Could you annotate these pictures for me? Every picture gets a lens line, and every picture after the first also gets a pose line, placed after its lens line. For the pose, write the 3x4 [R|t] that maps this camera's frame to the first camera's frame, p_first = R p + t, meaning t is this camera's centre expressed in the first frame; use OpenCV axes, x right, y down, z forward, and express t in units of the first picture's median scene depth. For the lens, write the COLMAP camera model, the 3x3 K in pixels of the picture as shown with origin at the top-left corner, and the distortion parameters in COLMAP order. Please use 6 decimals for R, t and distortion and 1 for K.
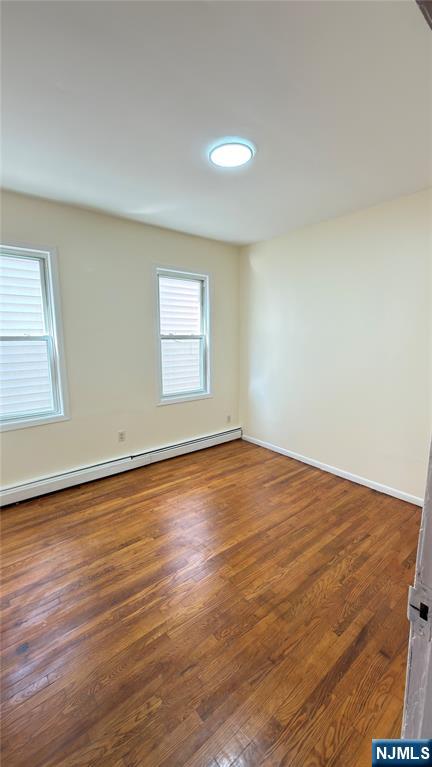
lens RADIAL K [[306.6, 0, 217.9], [0, 306.6, 379.1], [0, 0, 1]] dist [-0.001721, 0.000215]
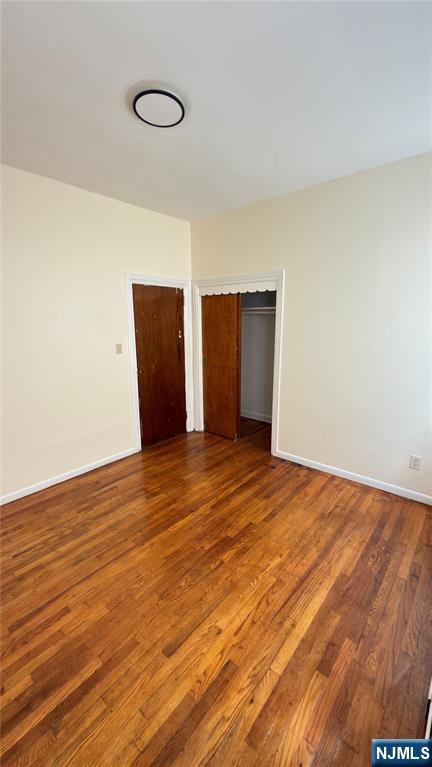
lens RADIAL K [[306.6, 0, 215.9], [0, 306.6, 383.3], [0, 0, 1]] dist [-0.001721, 0.000215]
pose [[-0.985393, 0.046026, -0.163955, 0.045534], [-0.012501, 0.940635, 0.339189, -0.224741], [0.169834, 0.336284, -0.926320, 1.554009]]
